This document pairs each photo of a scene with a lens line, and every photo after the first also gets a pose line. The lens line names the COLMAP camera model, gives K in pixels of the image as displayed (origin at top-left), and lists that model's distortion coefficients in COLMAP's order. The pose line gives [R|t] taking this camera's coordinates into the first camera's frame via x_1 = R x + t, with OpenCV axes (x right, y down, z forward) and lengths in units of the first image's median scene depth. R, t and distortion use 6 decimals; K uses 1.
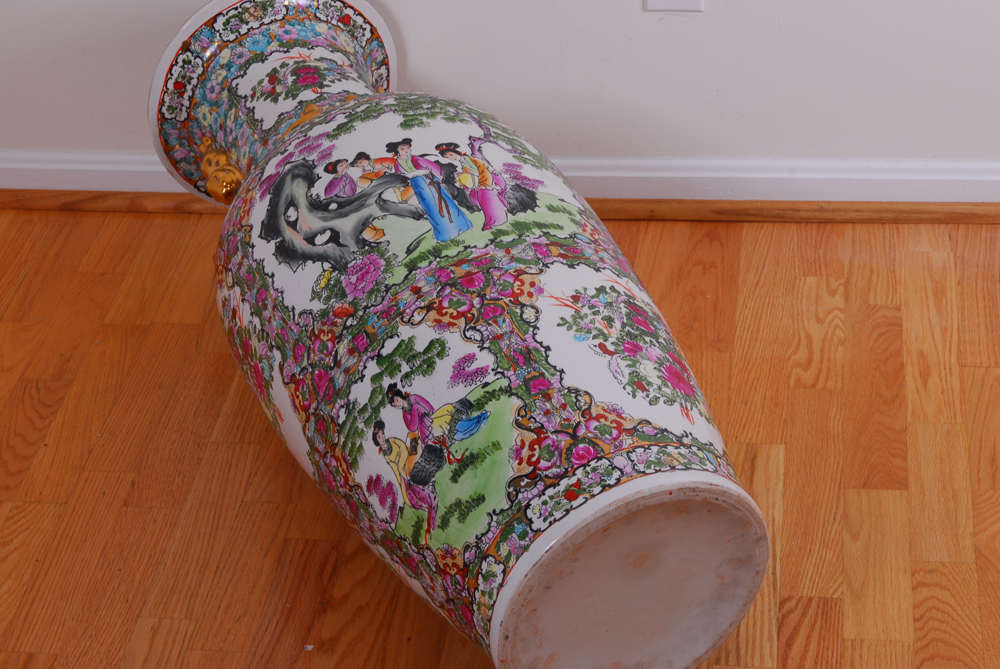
lens RADIAL K [[1889.1, 0, 483.3], [0, 1889.1, 356.6], [0, 0, 1]] dist [0.022055, -0.455706]
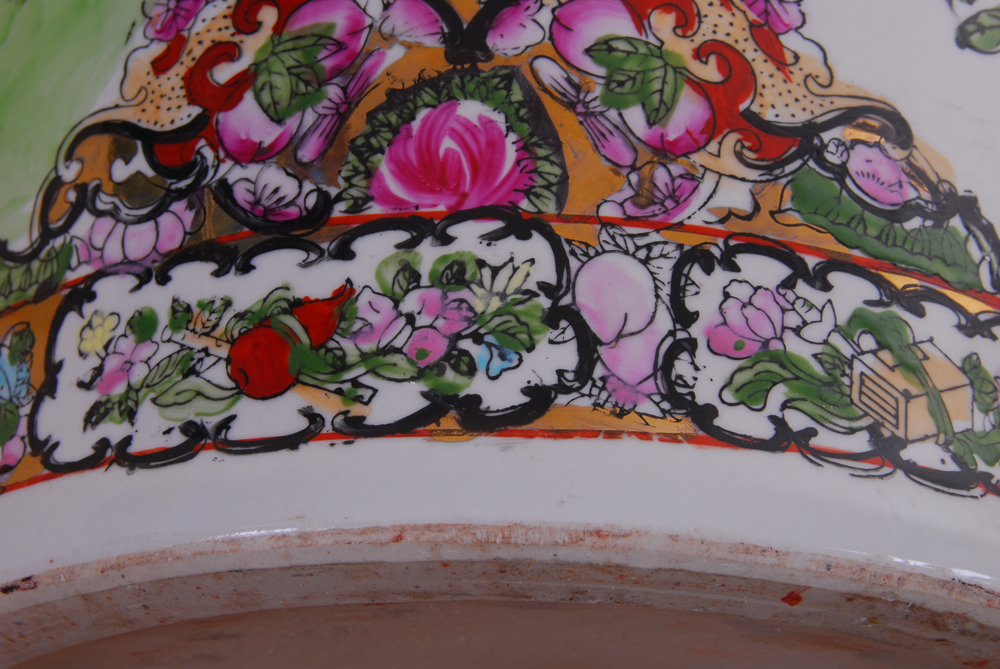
lens RADIAL K [[1889.1, 0, 483.3], [0, 1889.1, 356.6], [0, 0, 1]] dist [0.022055, -0.455706]
pose [[0.900022, 0.417793, -0.124132, 0.084990], [-0.362919, 0.876106, 0.317376, 0.010592], [0.241350, -0.240596, 0.940140, 0.830774]]
